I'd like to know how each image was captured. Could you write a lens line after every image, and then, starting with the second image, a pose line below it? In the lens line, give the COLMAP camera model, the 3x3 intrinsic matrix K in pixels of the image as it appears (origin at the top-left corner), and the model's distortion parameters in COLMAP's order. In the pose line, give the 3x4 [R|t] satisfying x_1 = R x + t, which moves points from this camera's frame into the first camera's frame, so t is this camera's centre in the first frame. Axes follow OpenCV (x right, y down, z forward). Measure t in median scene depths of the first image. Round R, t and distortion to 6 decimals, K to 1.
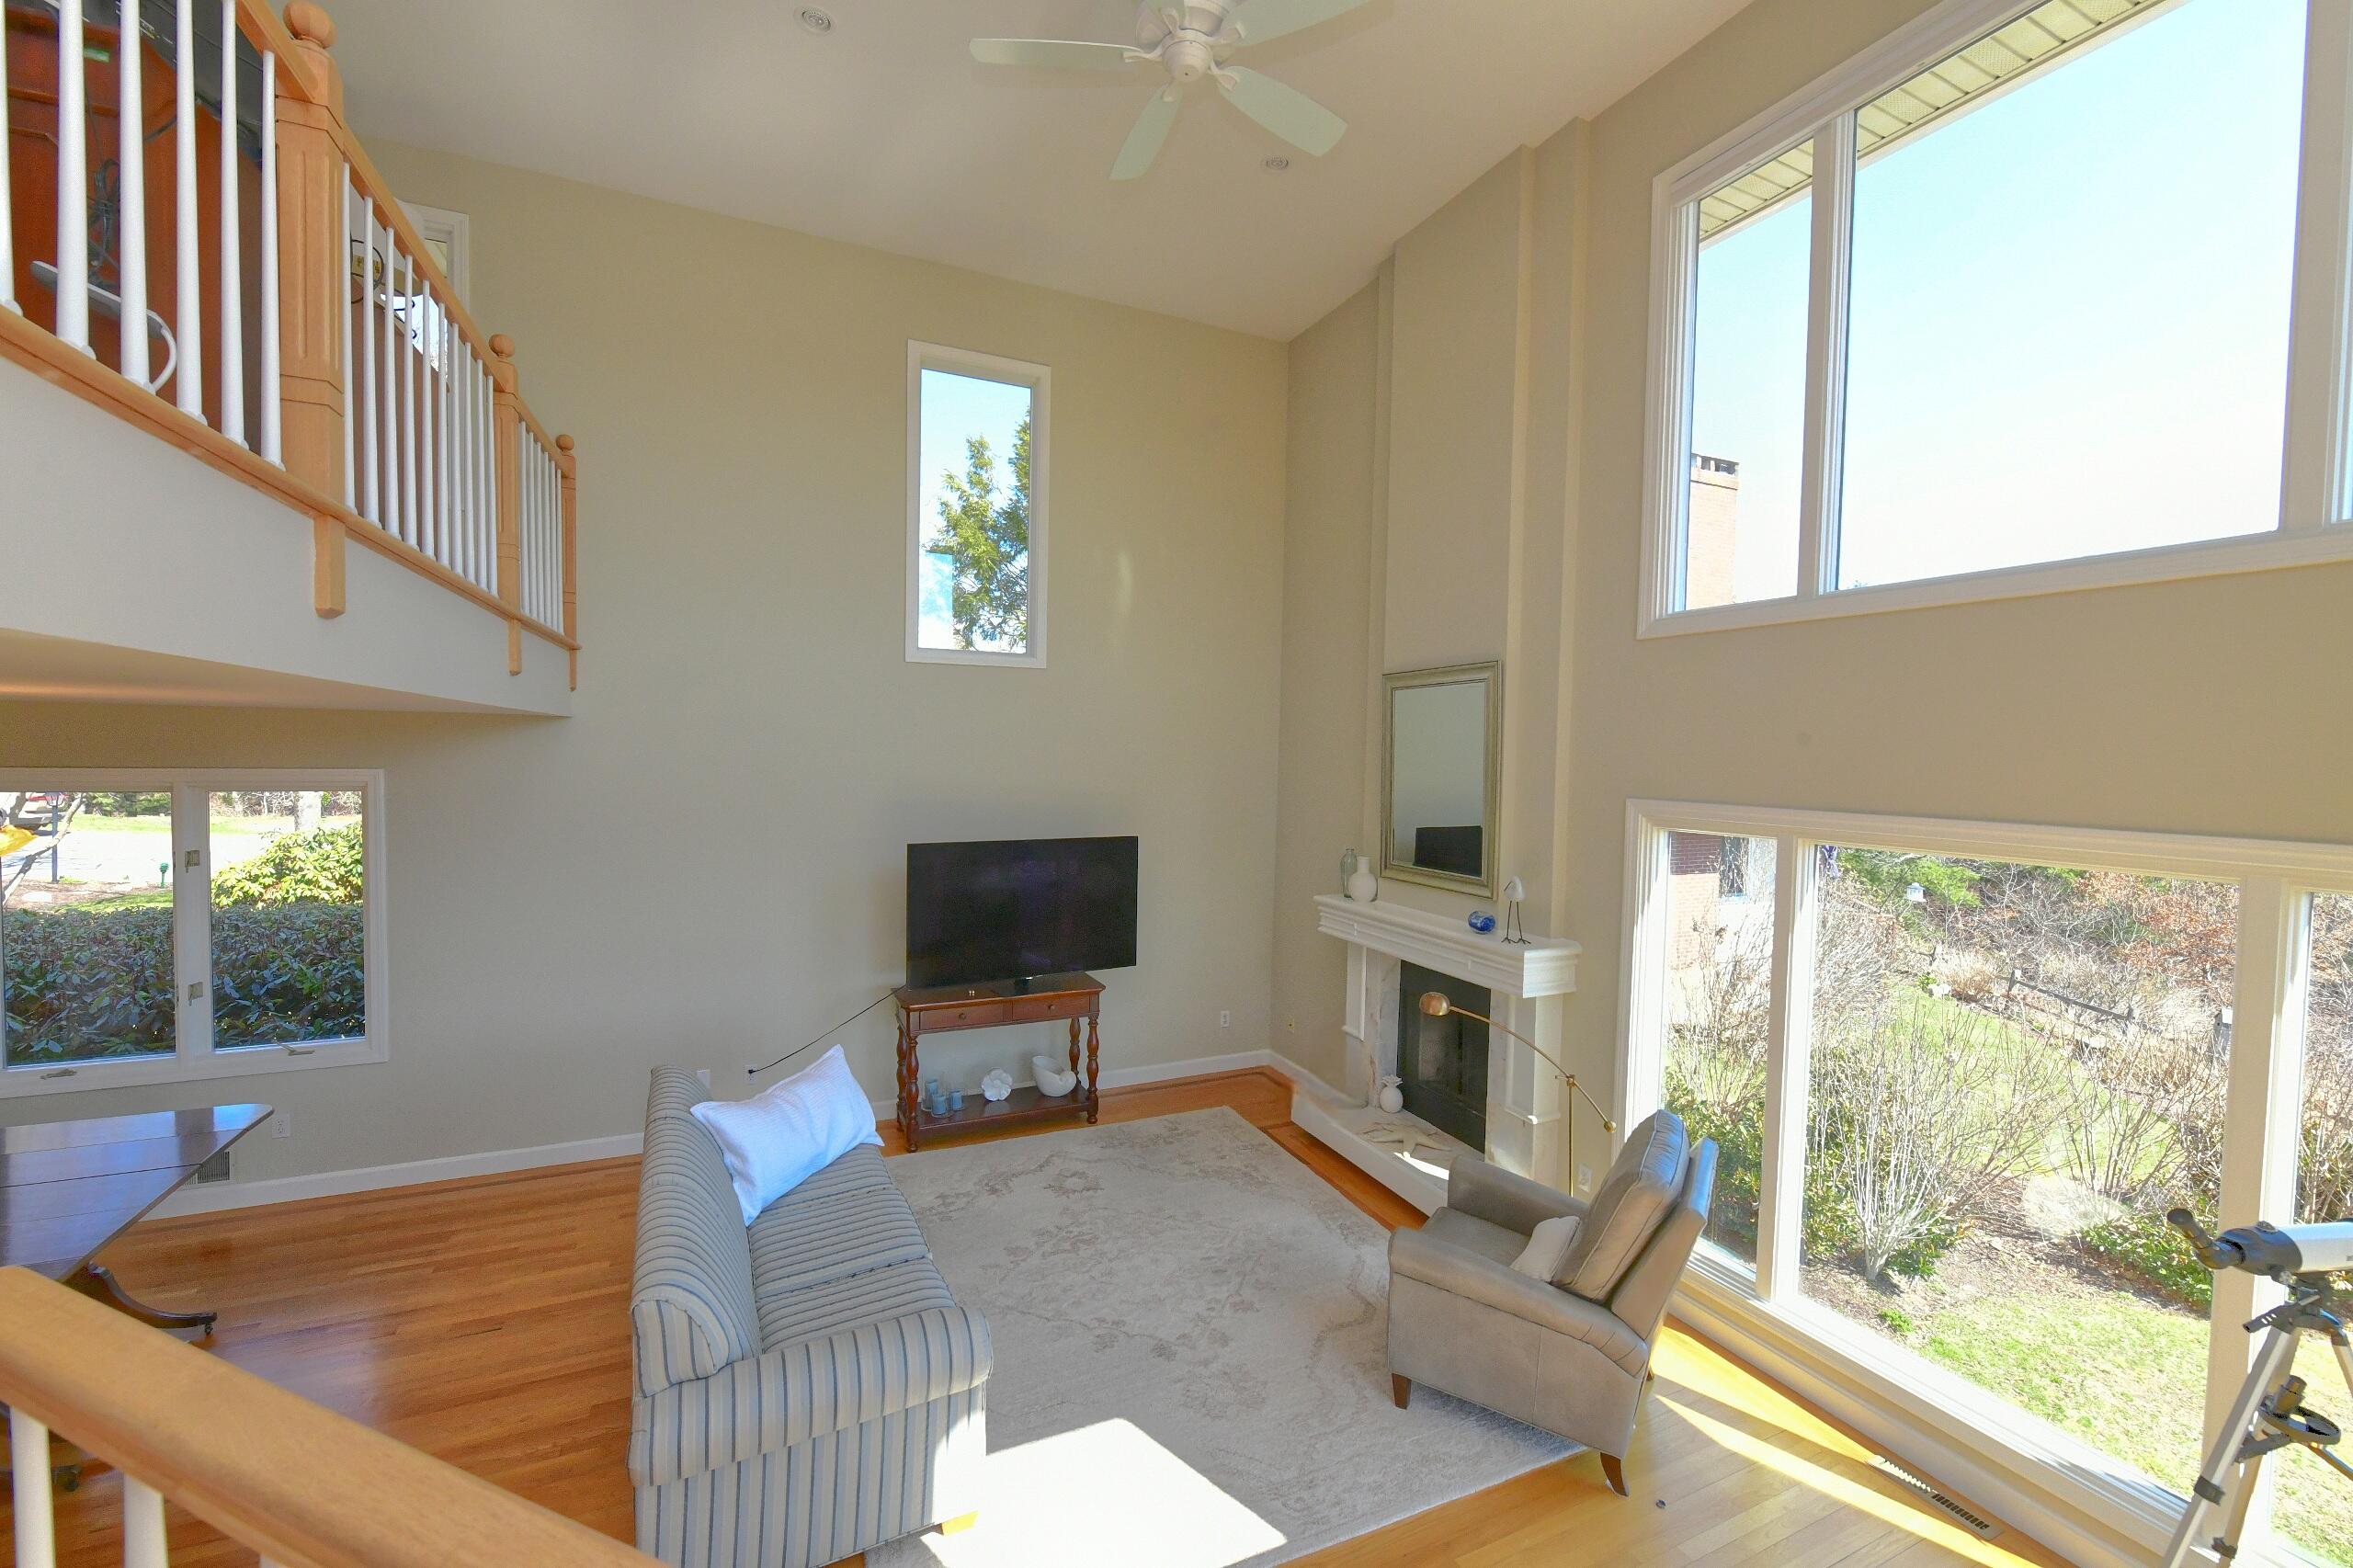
lens RADIAL K [[968.0, 0, 1186.8], [0, 968.0, 791.4], [0, 0, 1]] dist [-0.000126, -0.000350]
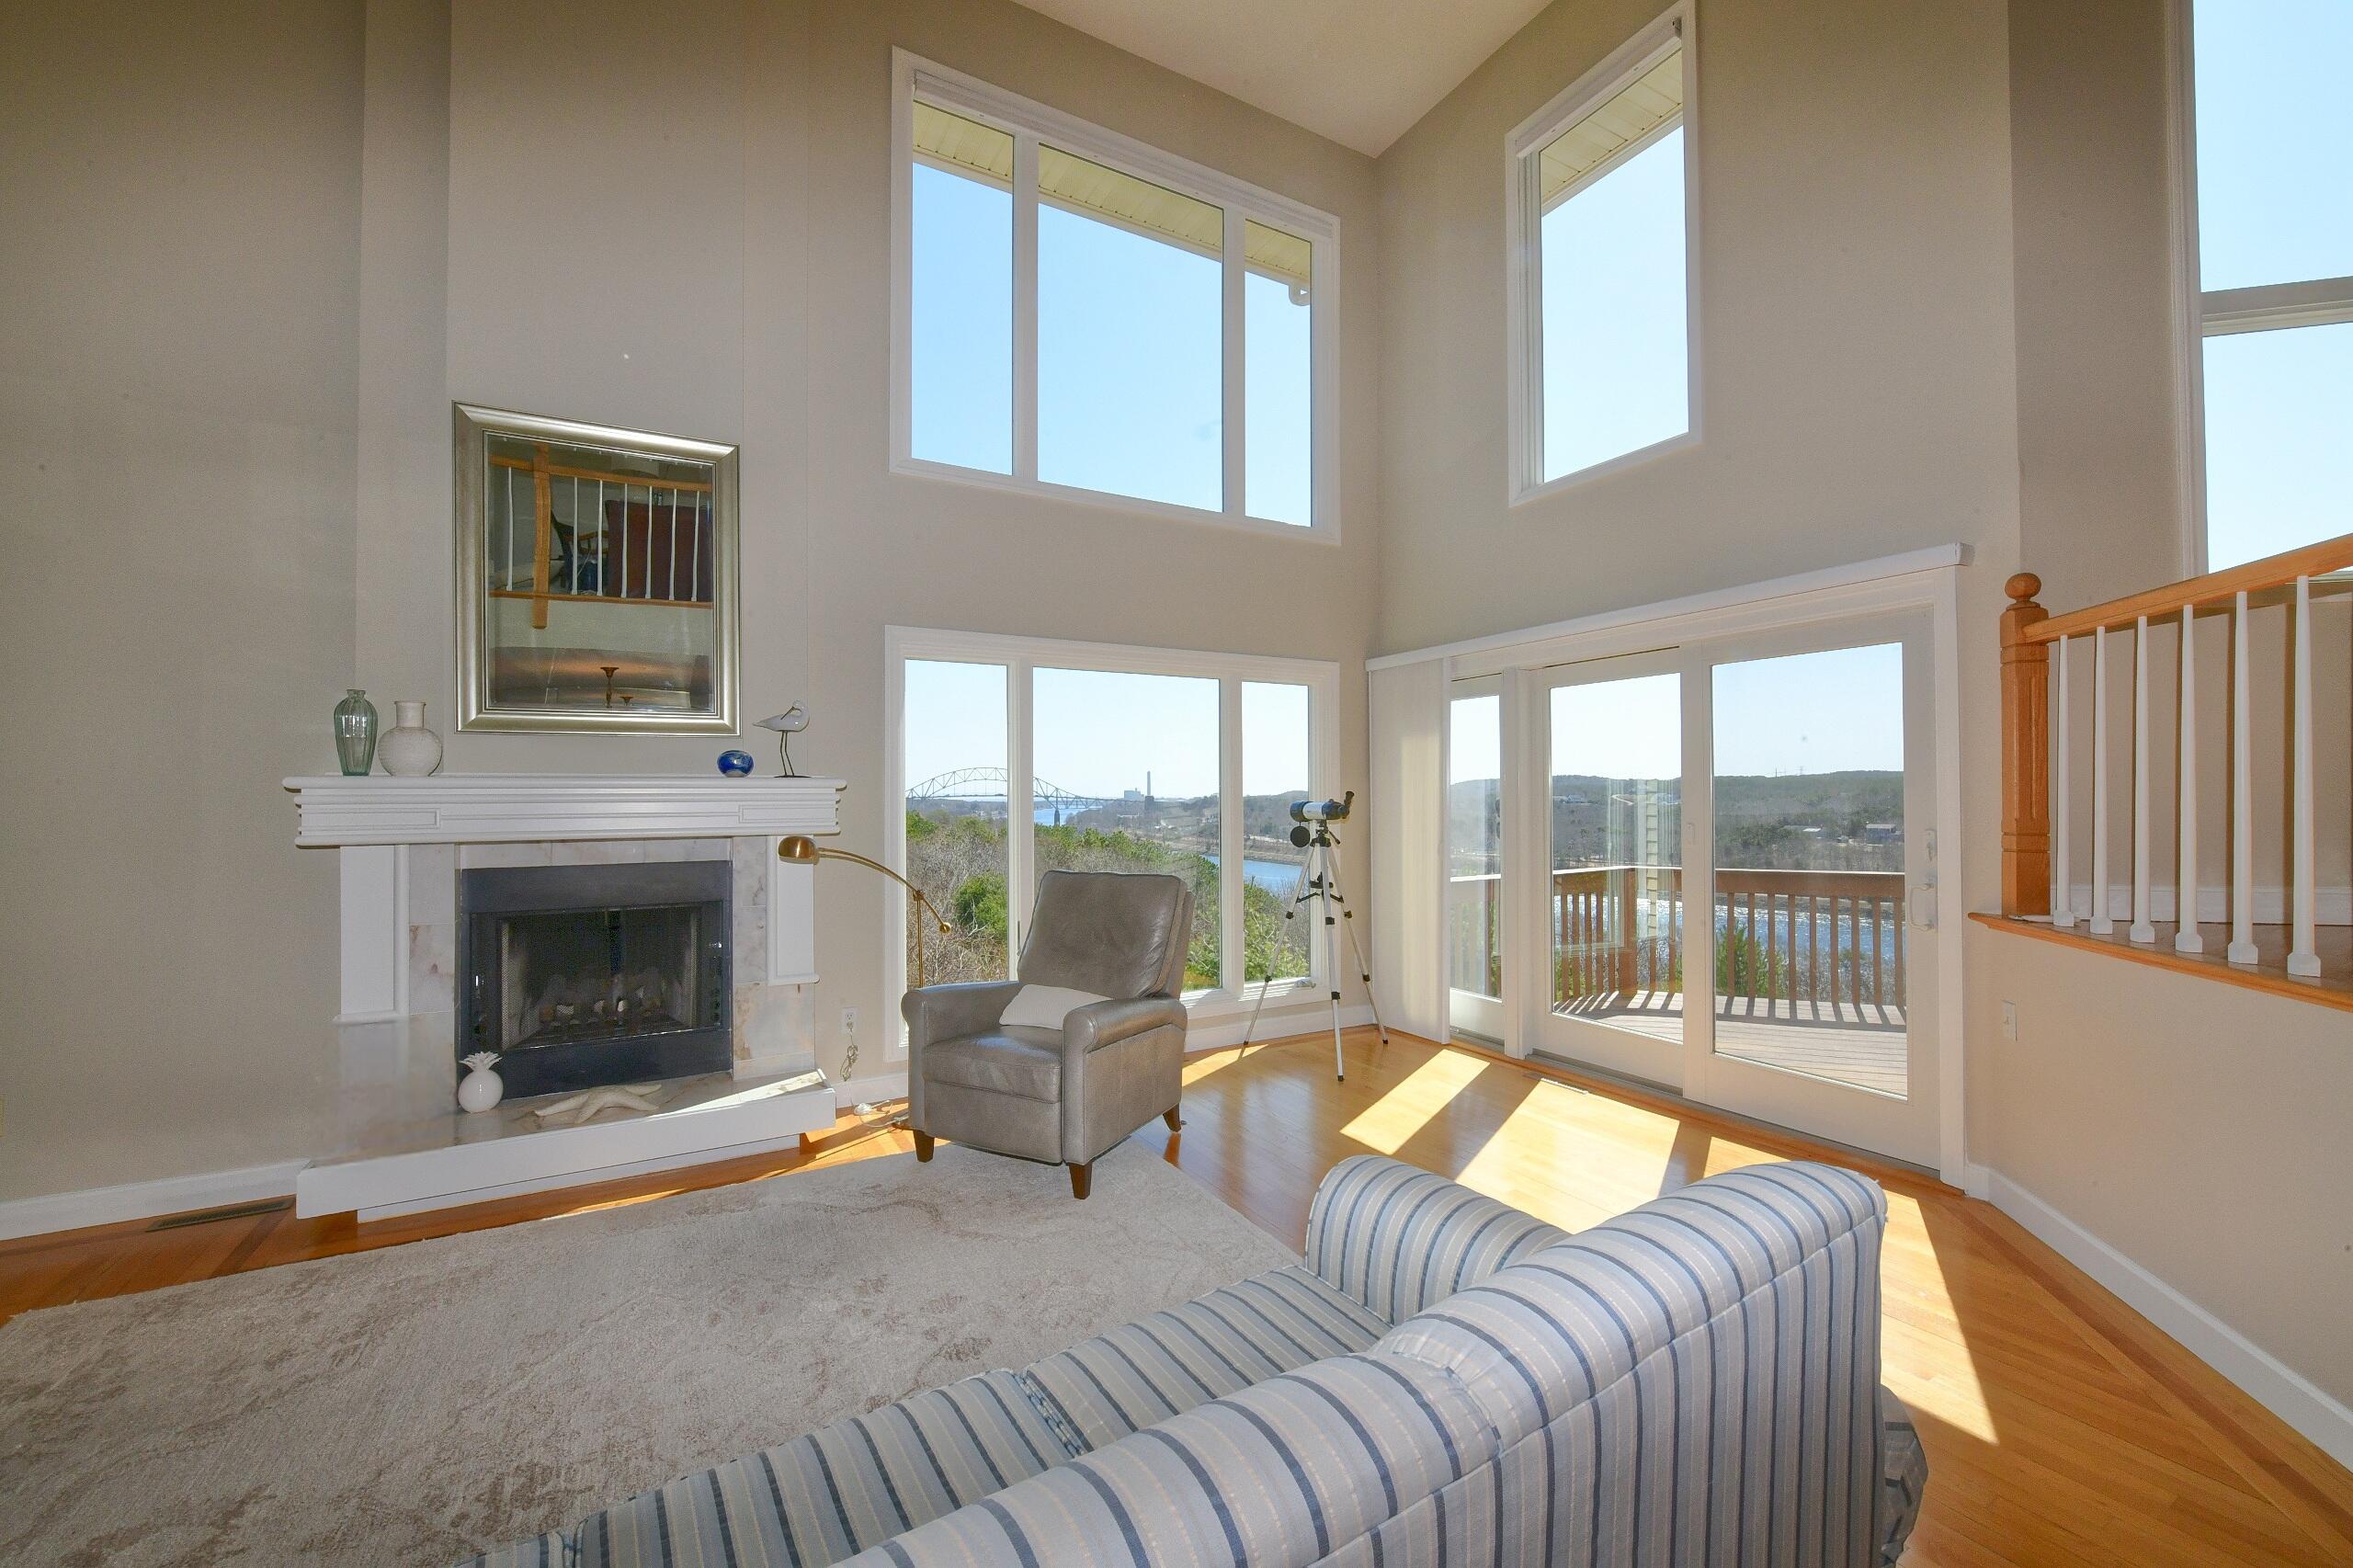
lens RADIAL K [[968.0, 0, 1186.8], [0, 968.0, 791.4], [0, 0, 1]] dist [-0.000126, -0.000350]
pose [[-0.128688, -0.018004, 0.991522, -0.631316], [0.056819, 0.998059, 0.025498, 0.182420], [-0.990056, 0.059619, -0.127415, 0.845476]]
